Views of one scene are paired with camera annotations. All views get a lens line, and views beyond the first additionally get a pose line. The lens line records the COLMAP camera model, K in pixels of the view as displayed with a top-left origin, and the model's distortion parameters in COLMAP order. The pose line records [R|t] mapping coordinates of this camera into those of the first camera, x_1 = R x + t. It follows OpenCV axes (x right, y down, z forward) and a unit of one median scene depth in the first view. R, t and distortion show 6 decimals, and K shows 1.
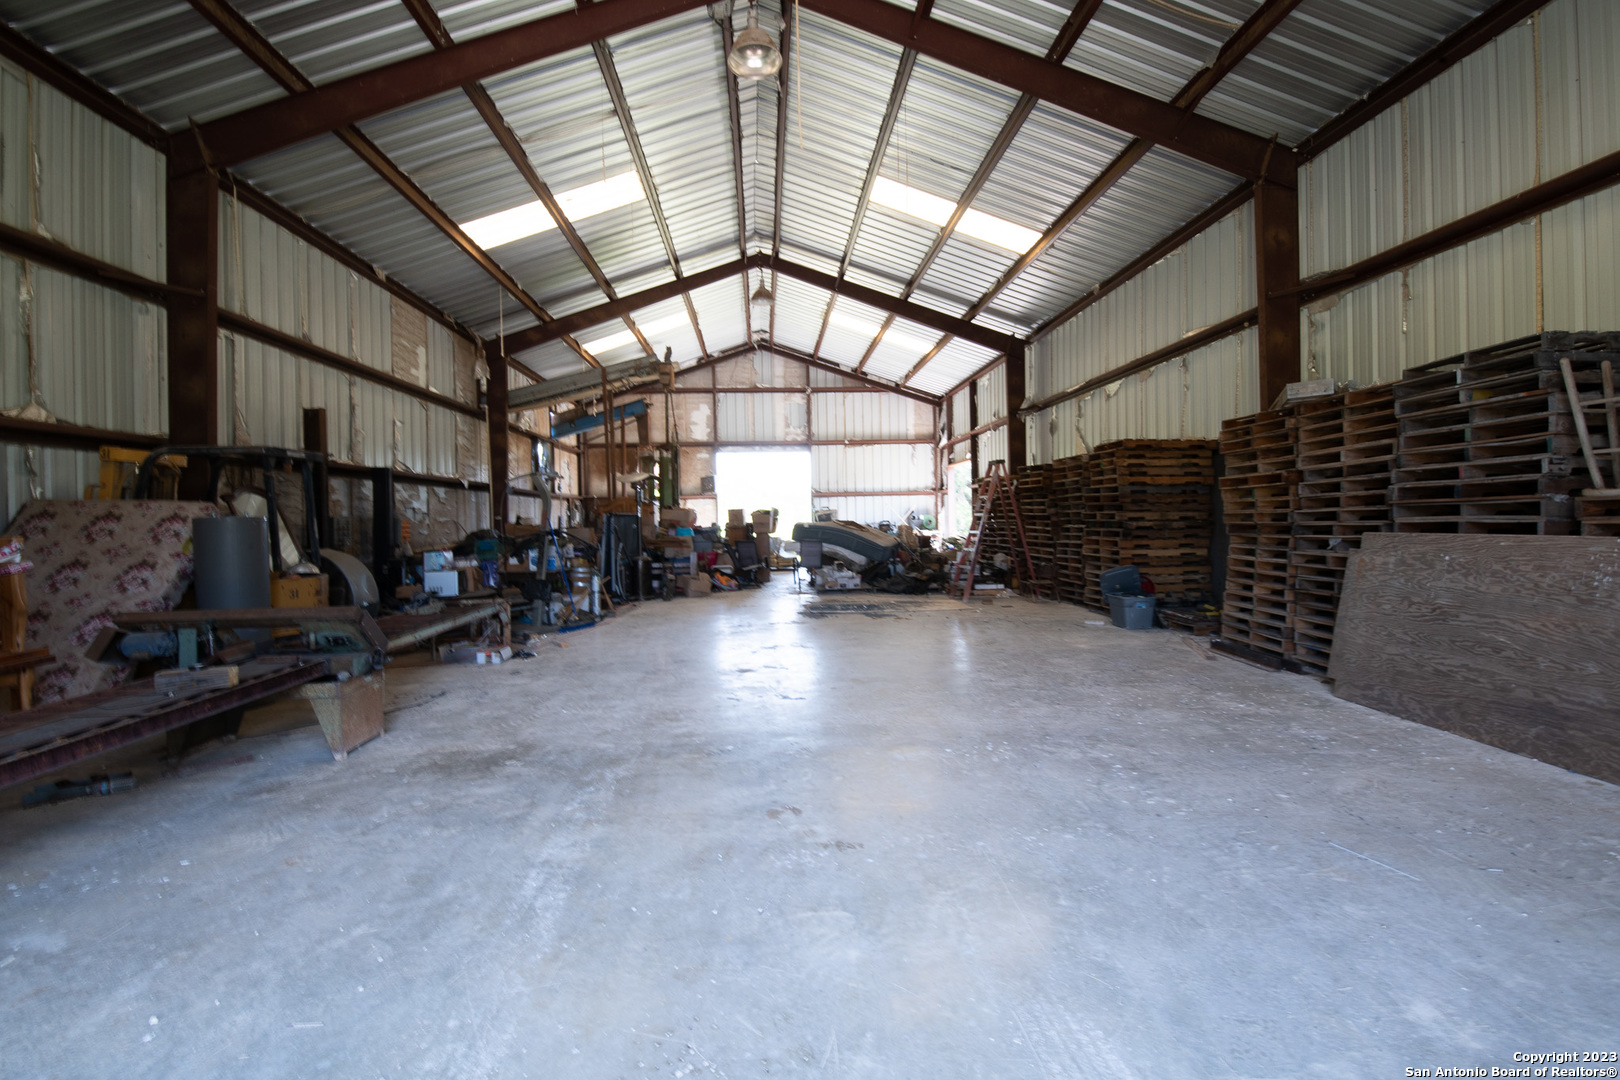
lens RADIAL K [[680.6, 0, 810.0], [0, 680.6, 540.0], [0, 0, 1]] dist [0.000031, -0.000002]
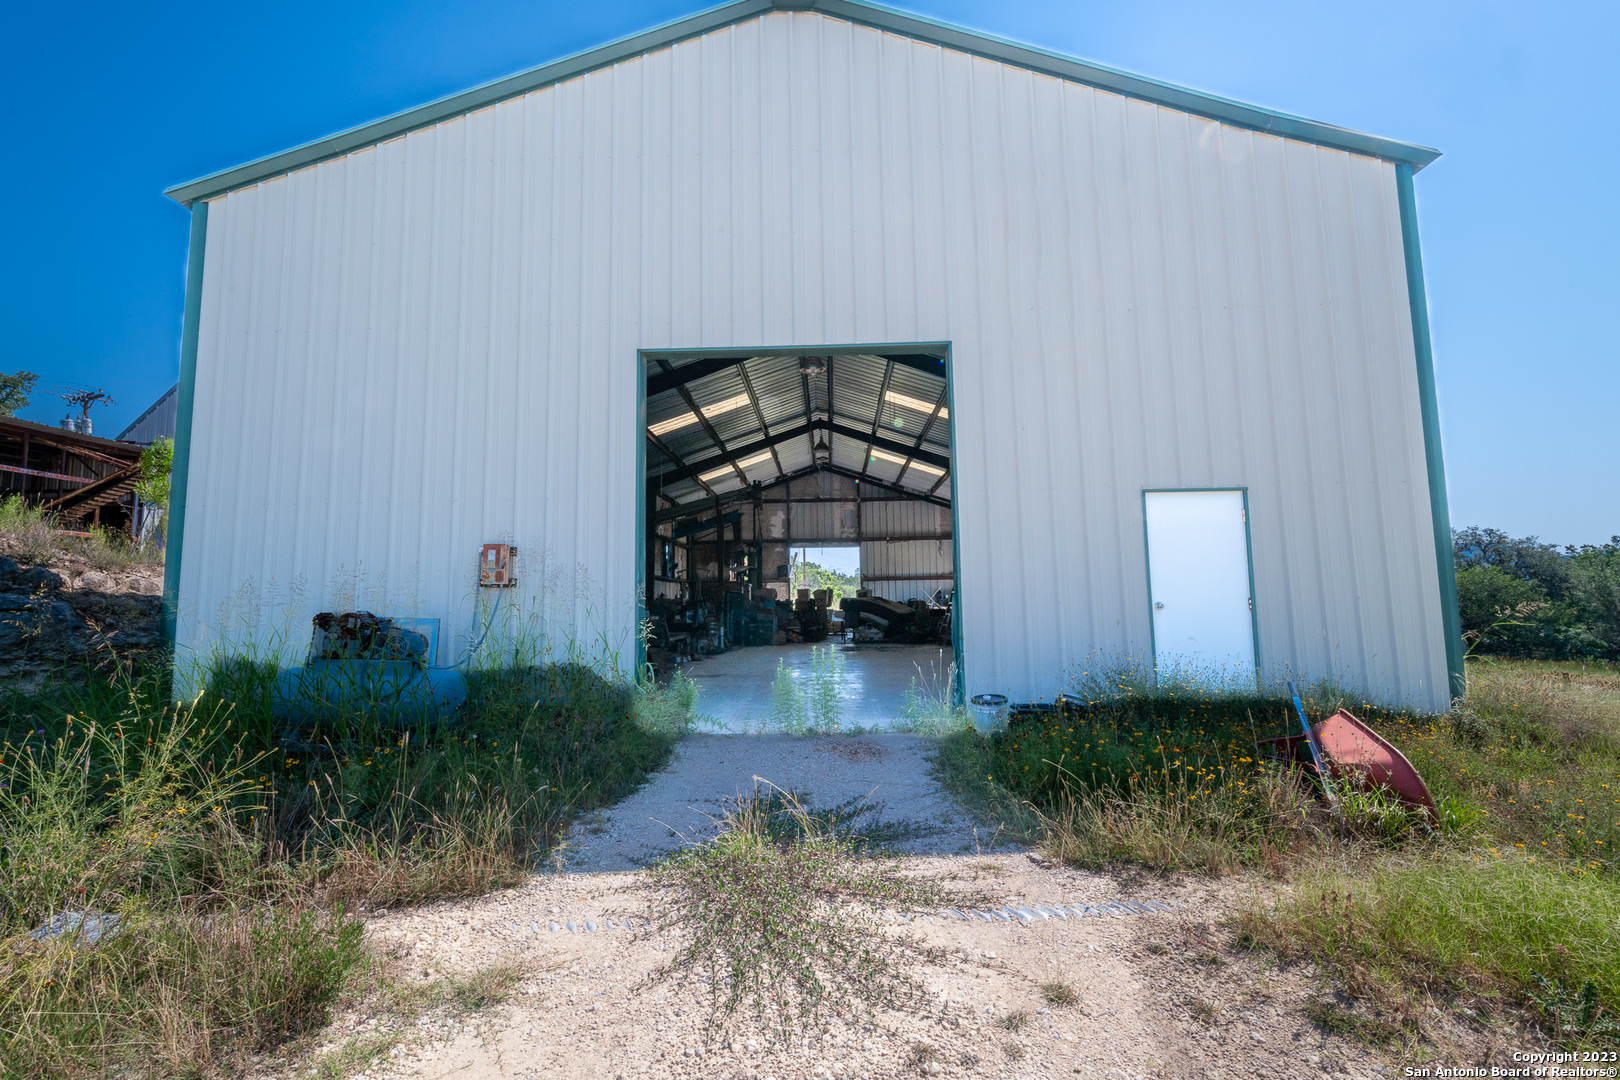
lens RADIAL K [[680.6, 0, 810.0], [0, 680.6, 540.0], [0, 0, 1]] dist [0.000031, -0.000002]
pose [[0.994951, -0.006179, -0.100169, 0.050270], [-0.005942, 0.992725, -0.120256, 0.024624], [0.100183, 0.120244, 0.987676, -0.433620]]
